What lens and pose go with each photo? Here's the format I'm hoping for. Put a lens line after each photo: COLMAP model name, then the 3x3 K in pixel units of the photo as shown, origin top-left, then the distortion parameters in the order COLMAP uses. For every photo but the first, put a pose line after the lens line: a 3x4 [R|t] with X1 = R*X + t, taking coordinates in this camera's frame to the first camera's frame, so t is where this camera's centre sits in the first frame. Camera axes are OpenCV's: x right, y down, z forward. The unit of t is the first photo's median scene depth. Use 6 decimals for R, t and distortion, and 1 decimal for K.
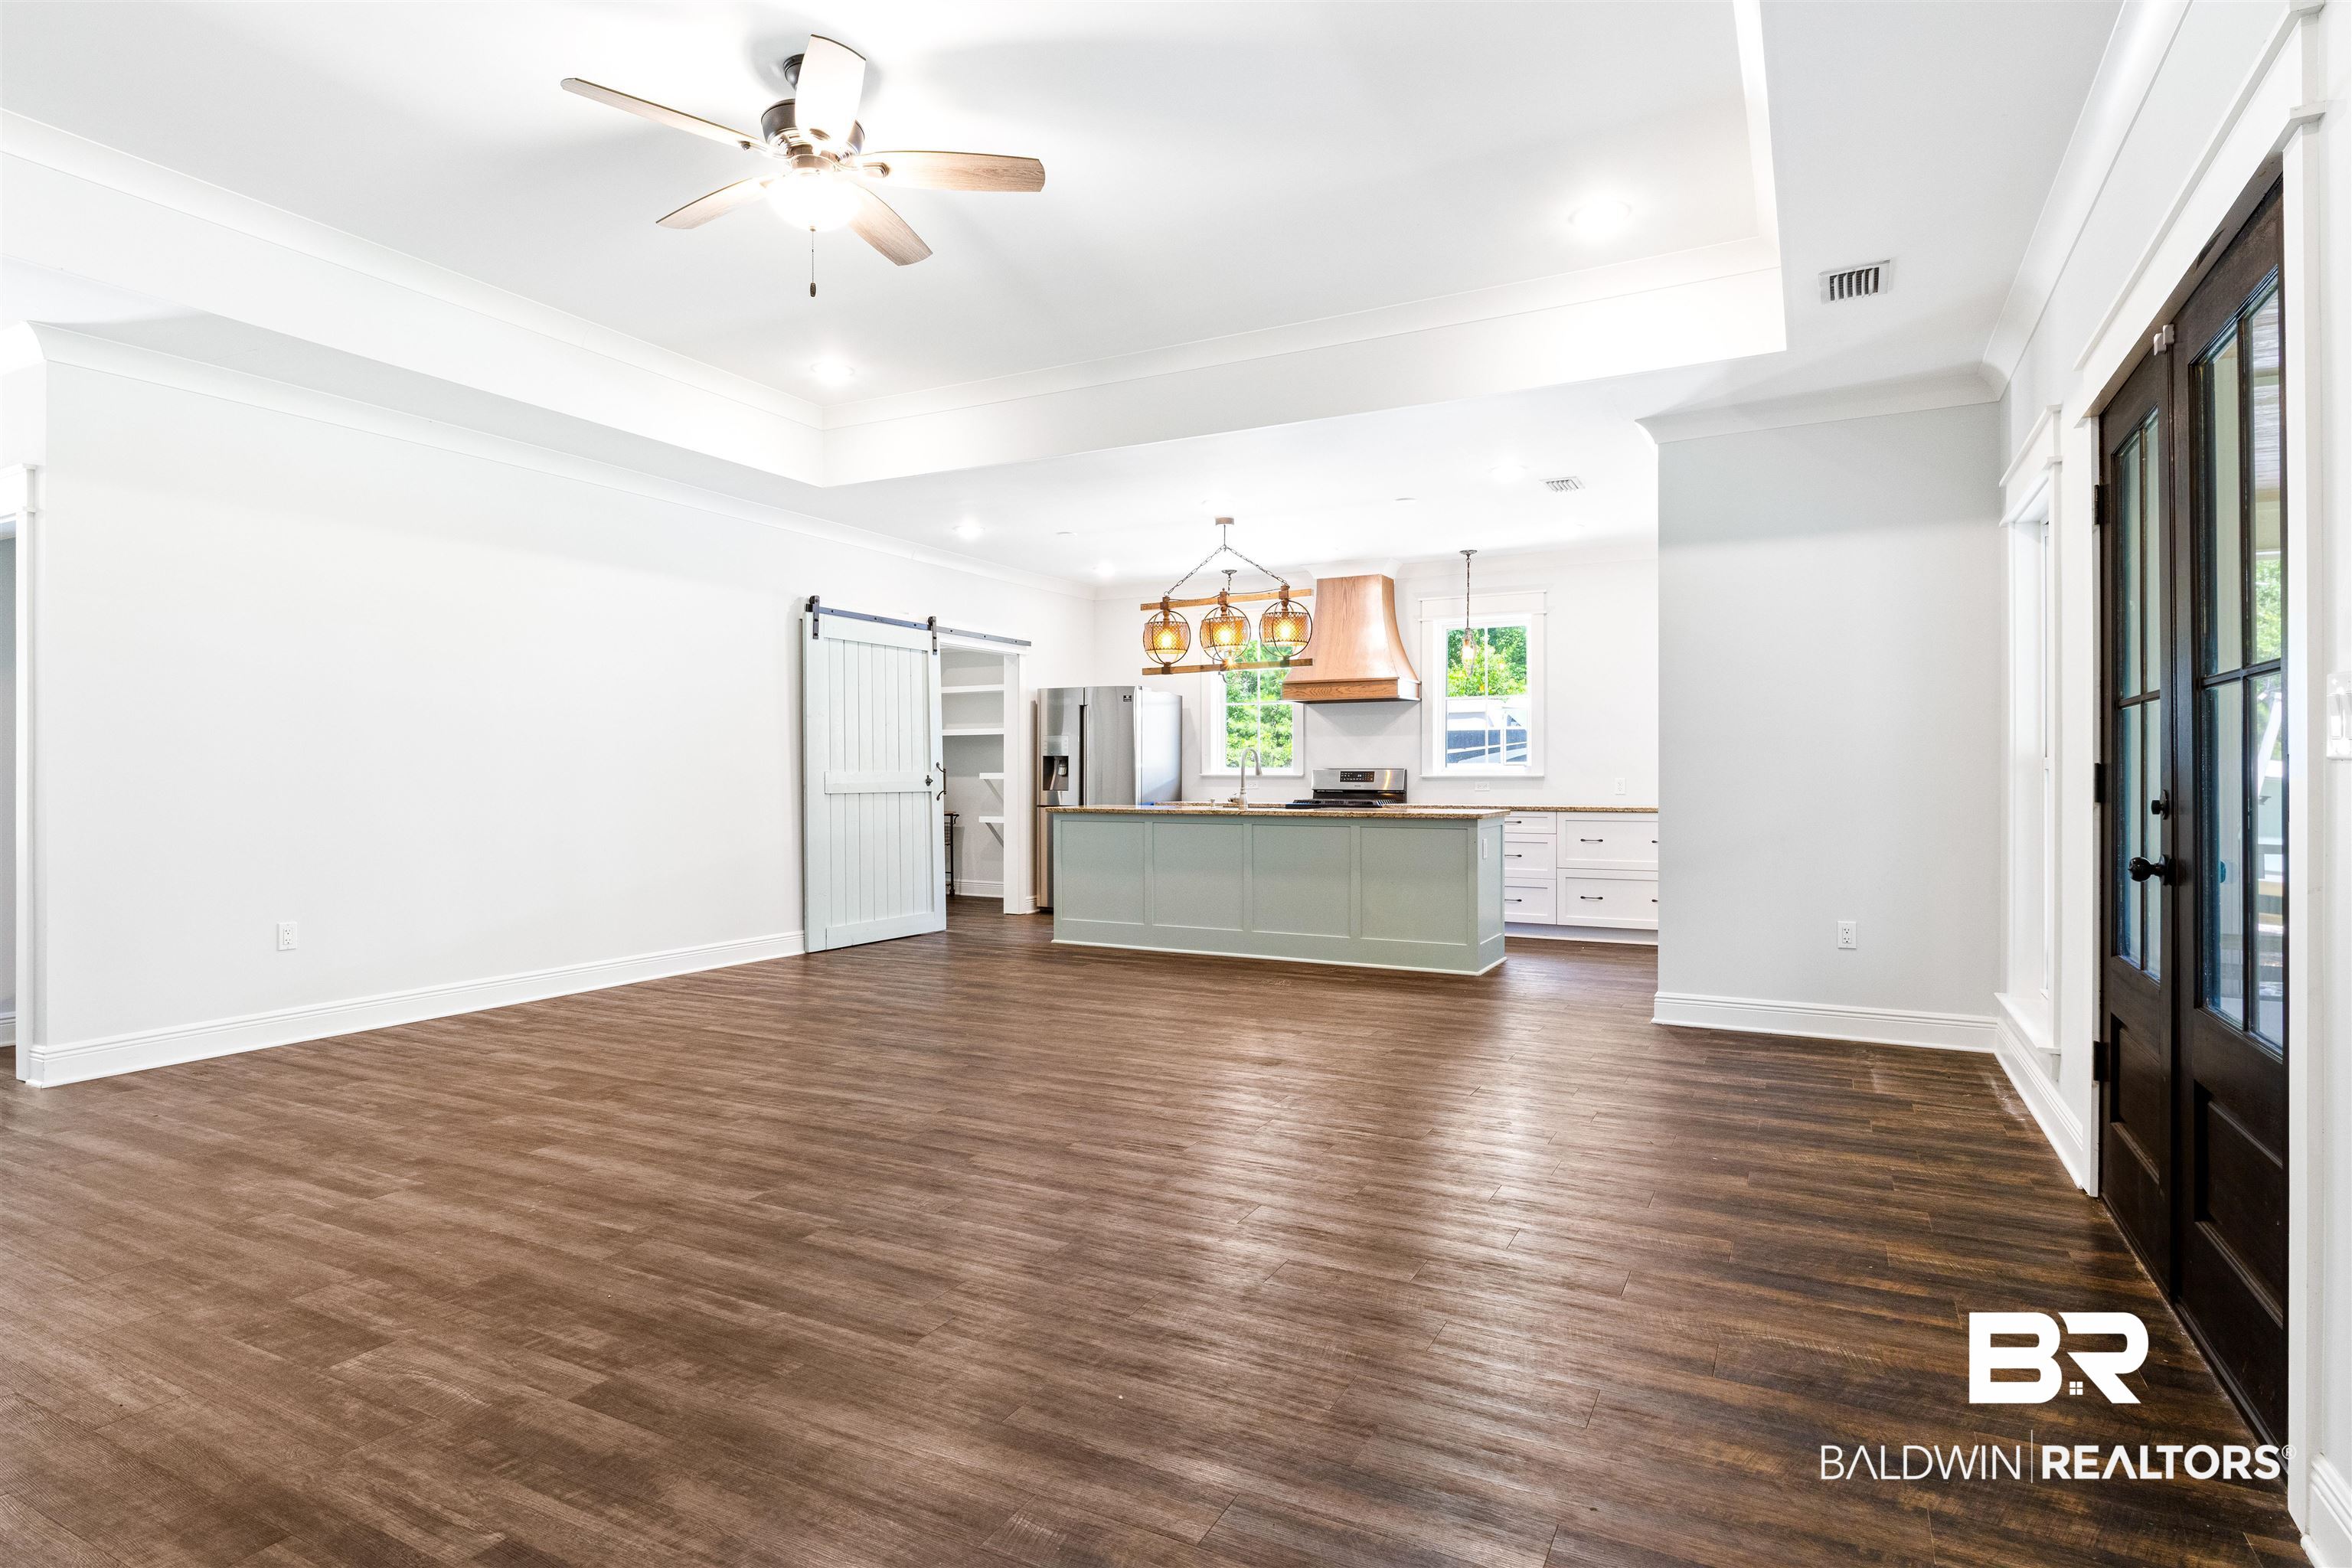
lens RADIAL K [[1226.8, 0, 1171.8], [0, 1226.8, 777.6], [0, 0, 1]] dist [-0.003810, -0.000162]
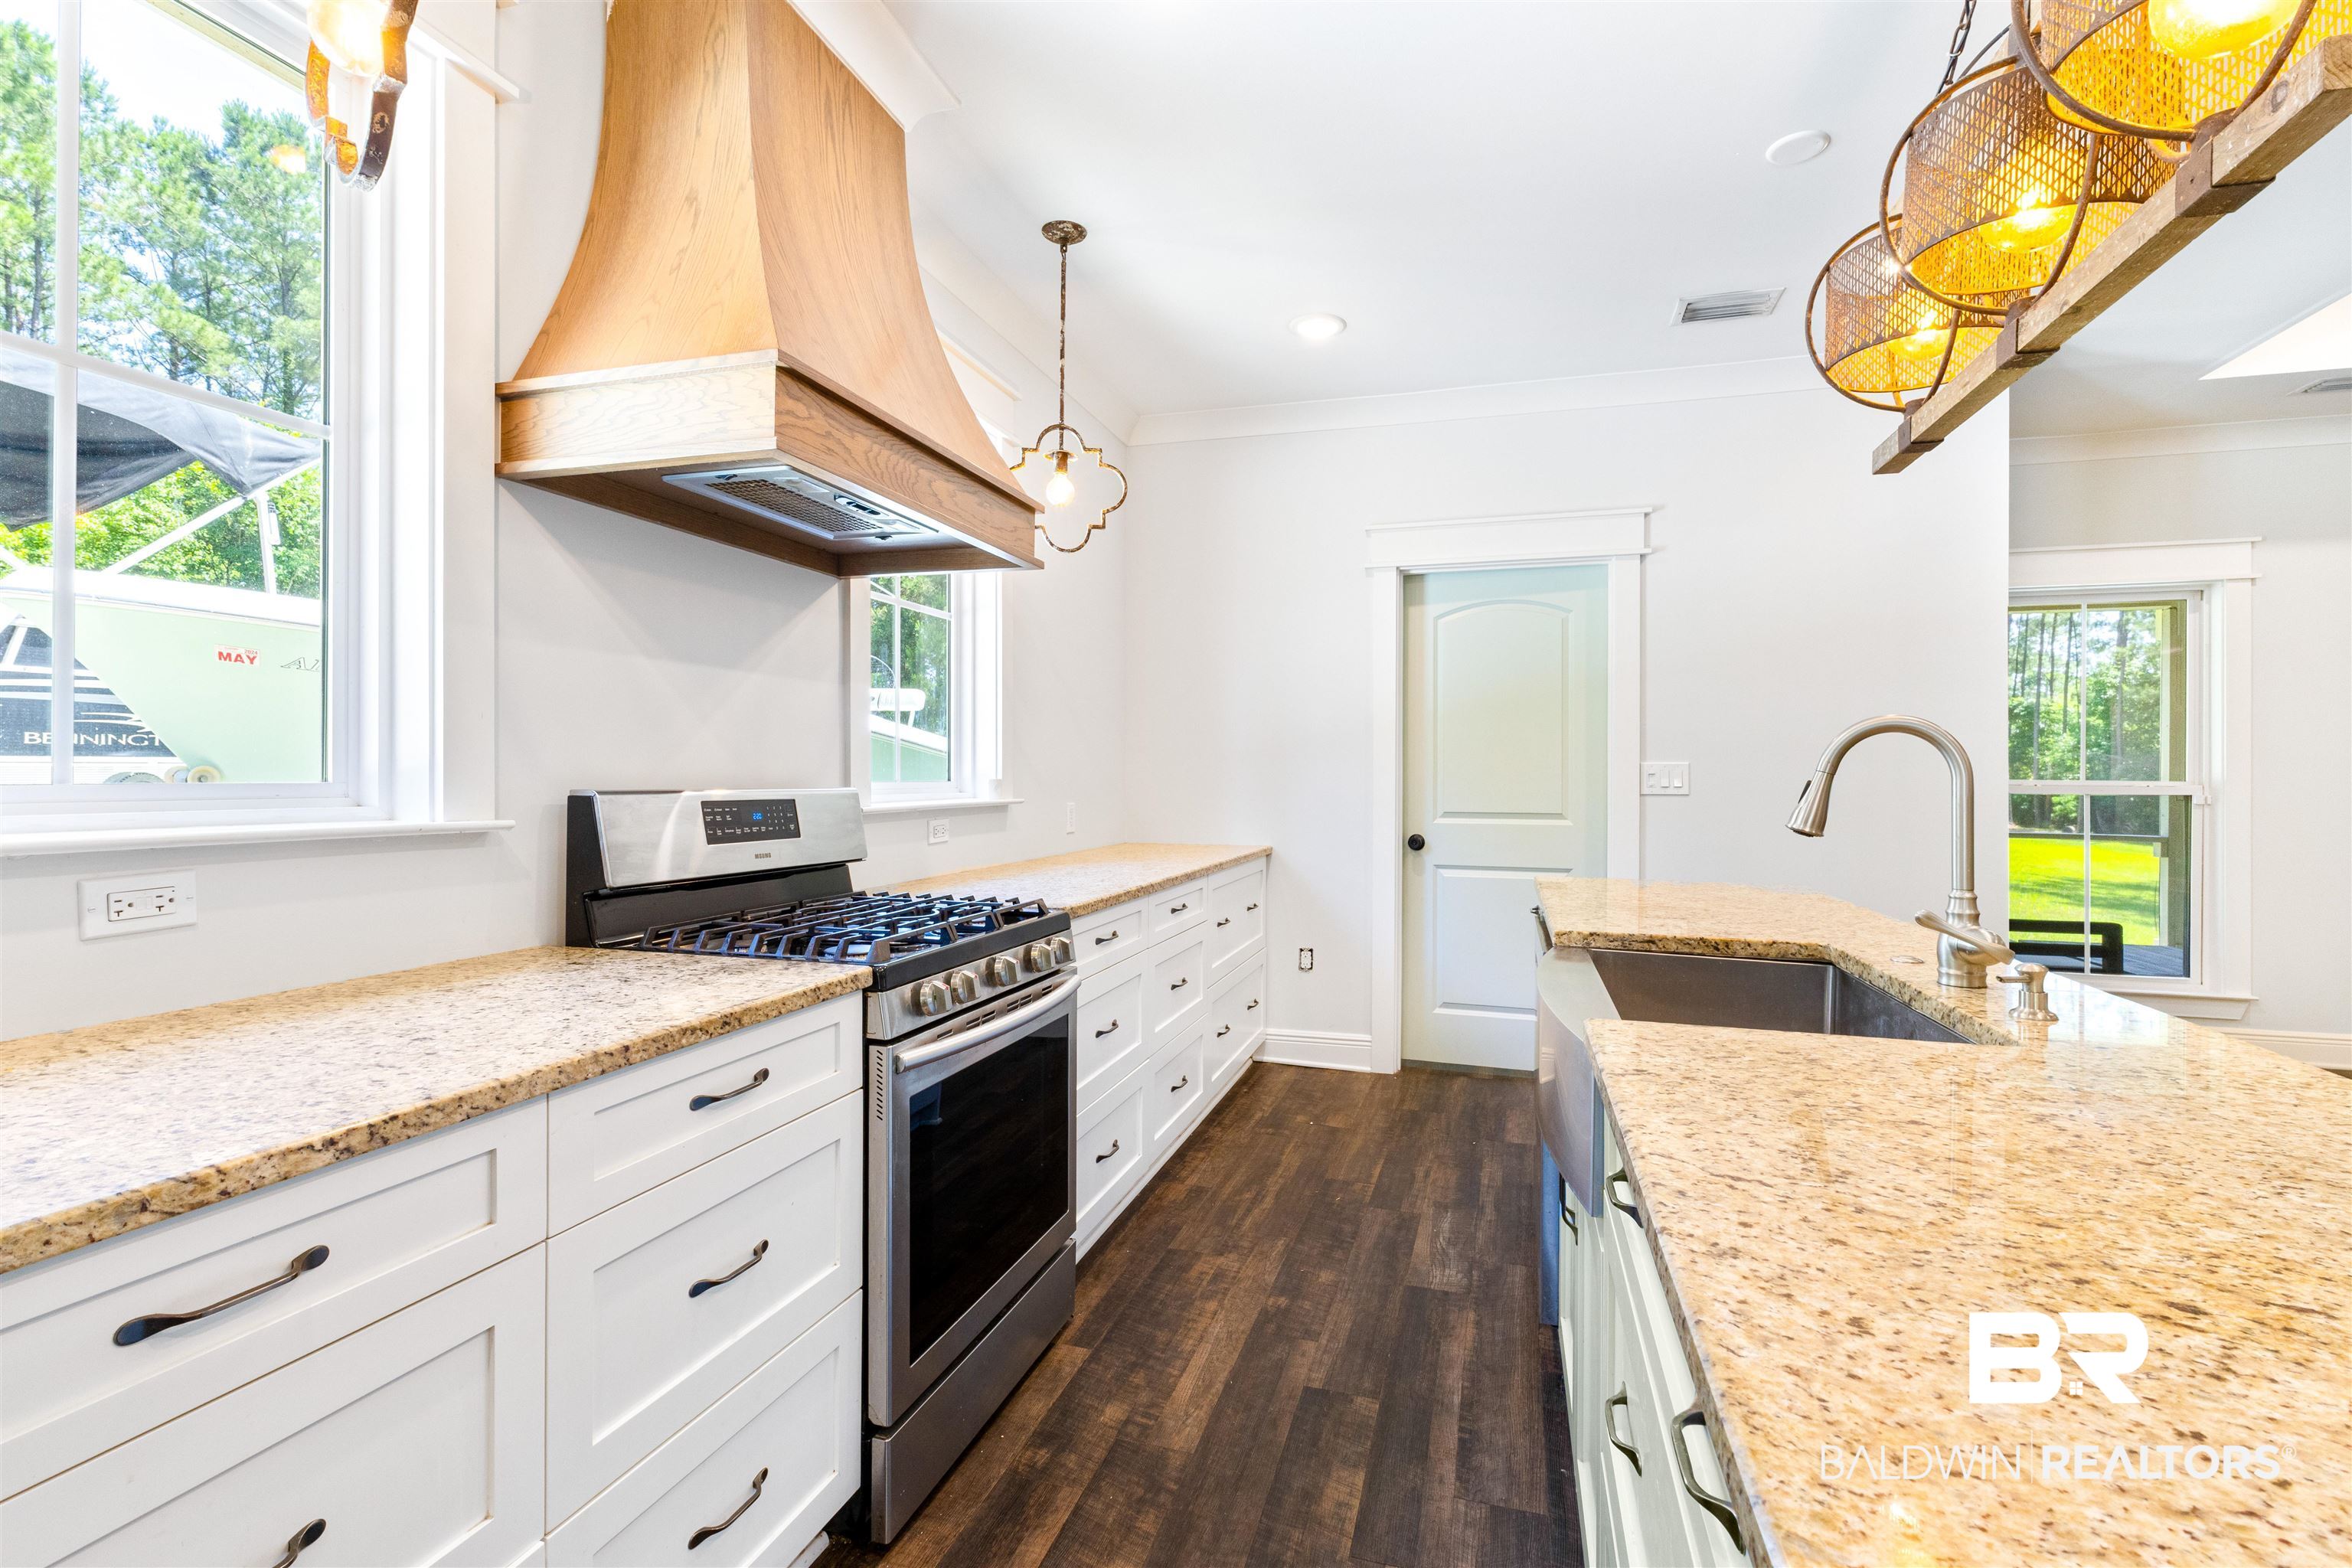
lens RADIAL K [[1052.4, 0, 1177.9], [0, 1052.4, 773.2], [0, 0, 1]] dist [-0.014677, 0.000313]
pose [[-0.188269, 0.001471, 0.982116, -0.101992], [-0.002115, 0.999996, -0.001903, -0.012871], [-0.982115, -0.002436, -0.188265, 1.142988]]
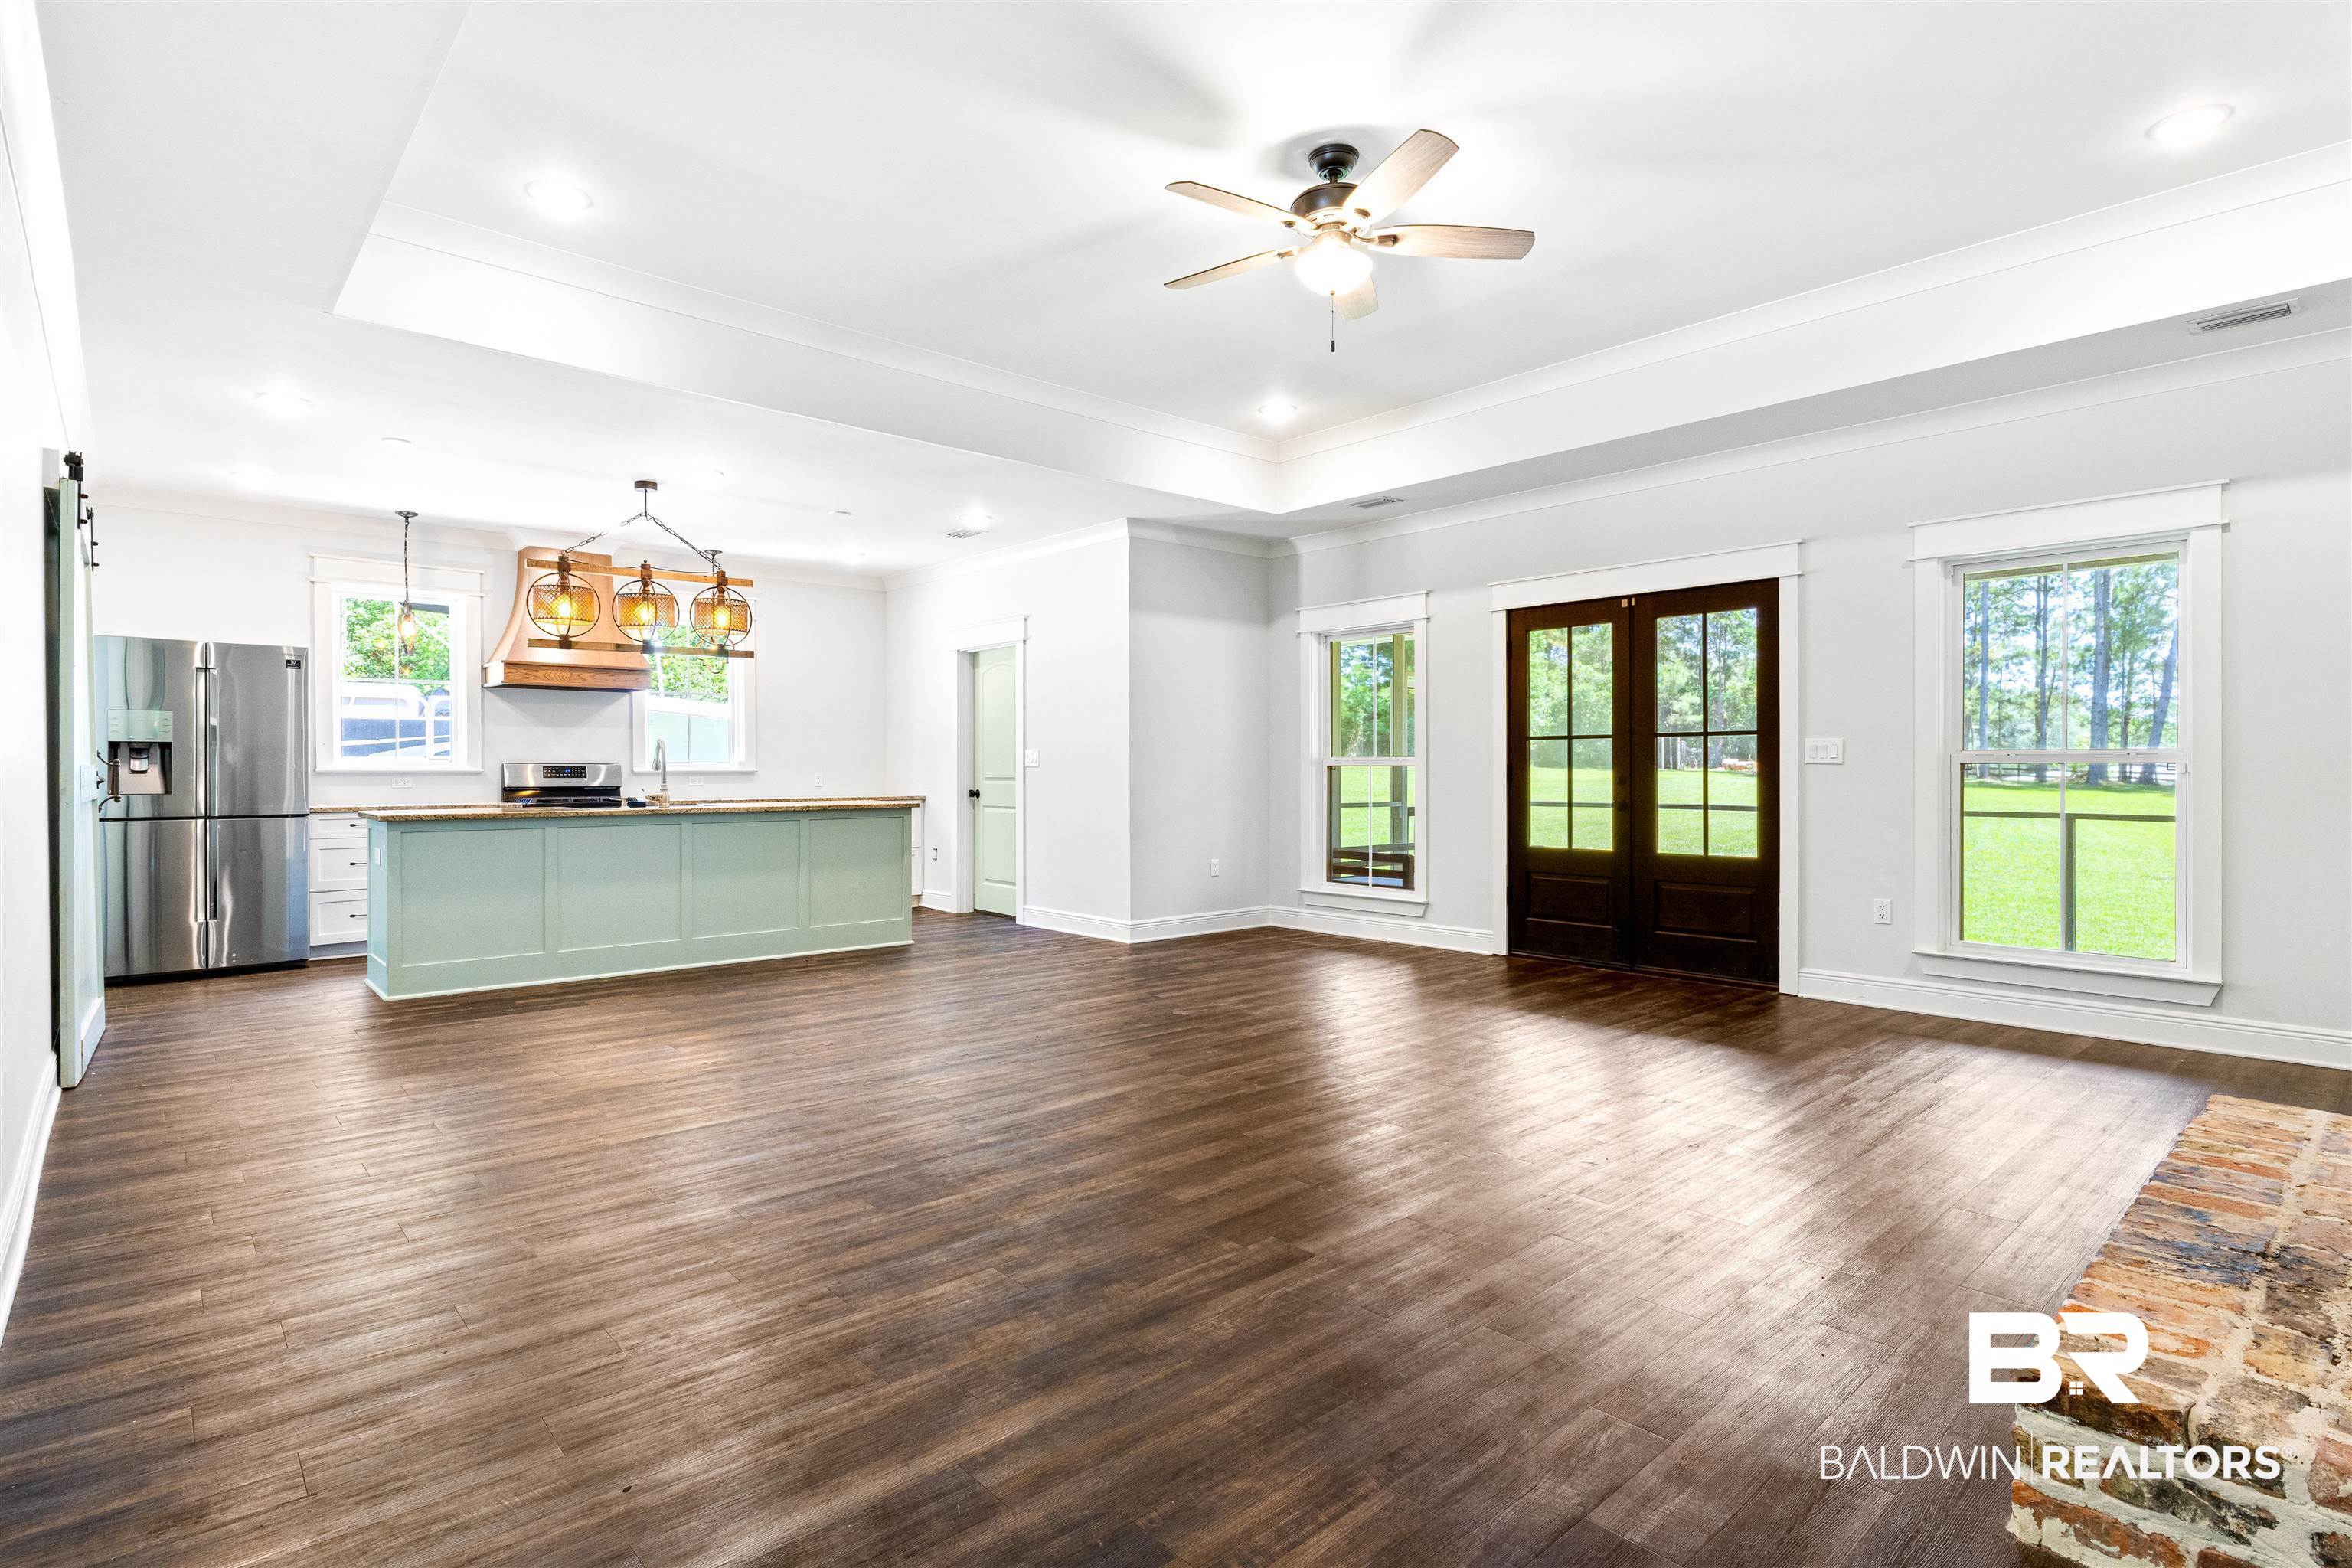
lens RADIAL K [[1176.8, 0, 1183.6], [0, 1176.8, 783.8], [0, 0, 1]] dist [0.000928, 0.000122]
pose [[0.341615, -0.012581, 0.939756, -0.608594], [0.004611, 0.999921, 0.011710, -0.000544], [-0.939829, 0.000333, 0.341646, 0.332042]]
